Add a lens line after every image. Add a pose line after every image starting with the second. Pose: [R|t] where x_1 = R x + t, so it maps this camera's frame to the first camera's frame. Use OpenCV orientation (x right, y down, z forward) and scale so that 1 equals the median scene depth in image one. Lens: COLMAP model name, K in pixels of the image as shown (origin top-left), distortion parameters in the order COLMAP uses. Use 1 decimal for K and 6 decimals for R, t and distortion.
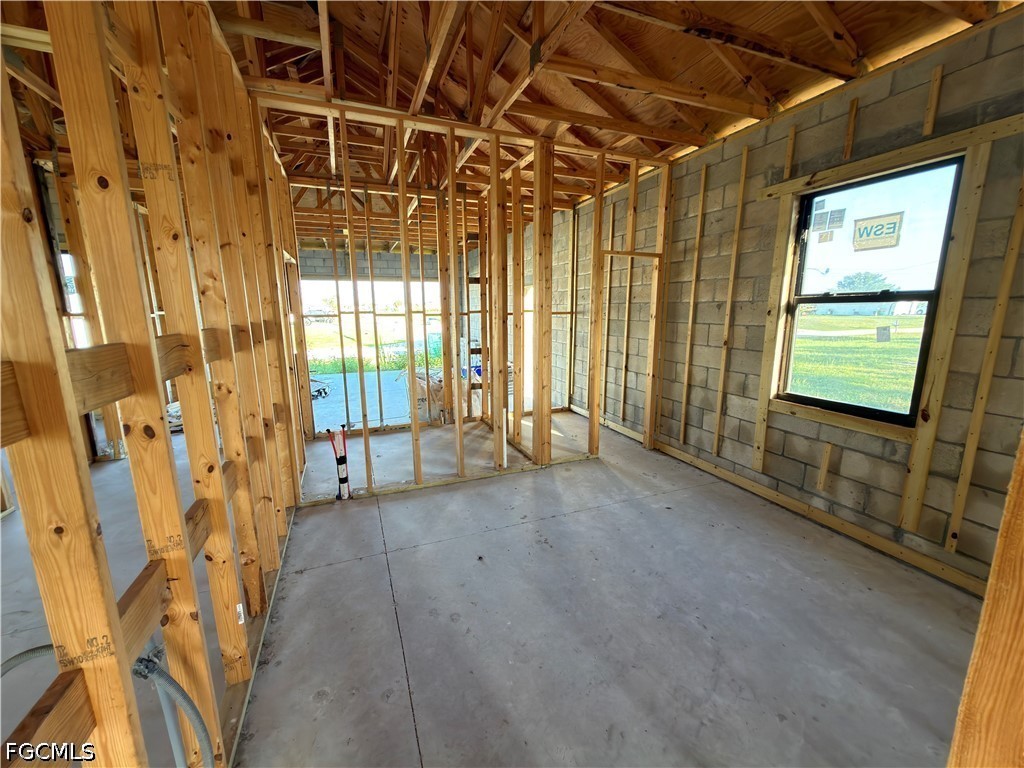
lens RADIAL K [[408.7, 0, 510.5], [0, 408.7, 384.1], [0, 0, 1]] dist [0.000049, -0.000081]
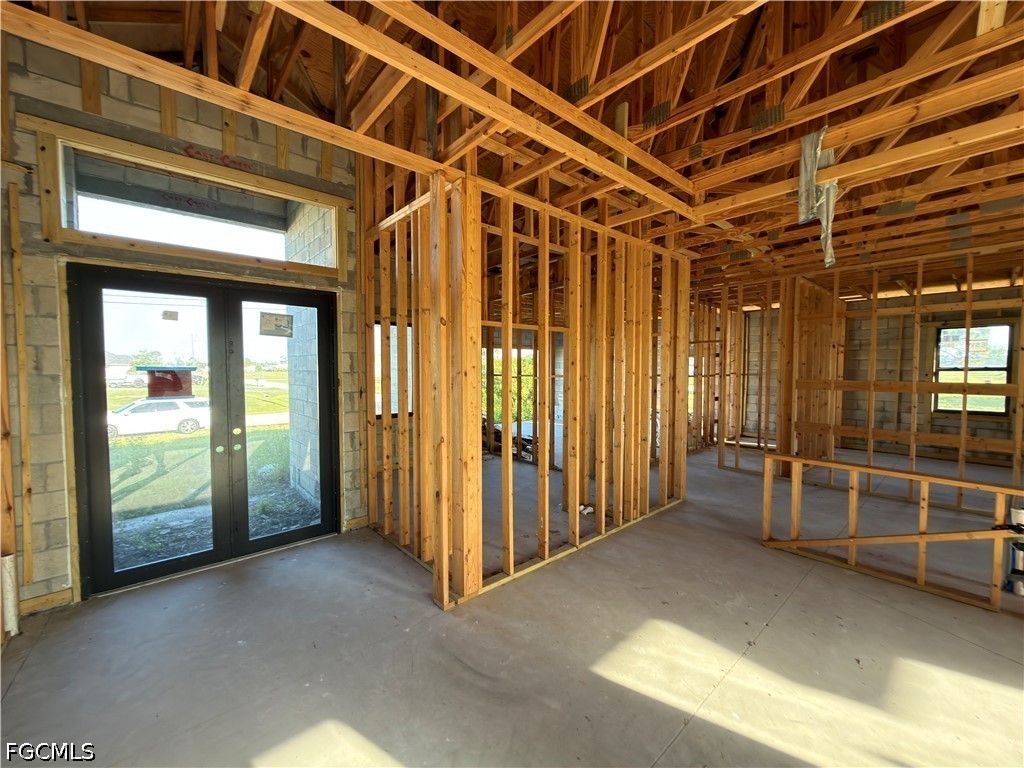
lens RADIAL K [[408.7, 0, 512.4], [0, 408.7, 386.4], [0, 0, 1]] dist [0.000049, -0.000081]
pose [[0.941704, -0.003048, 0.336428, -2.164534], [0.051648, 0.989416, -0.135604, 0.075773], [-0.332454, 0.145075, 0.931895, -0.338842]]
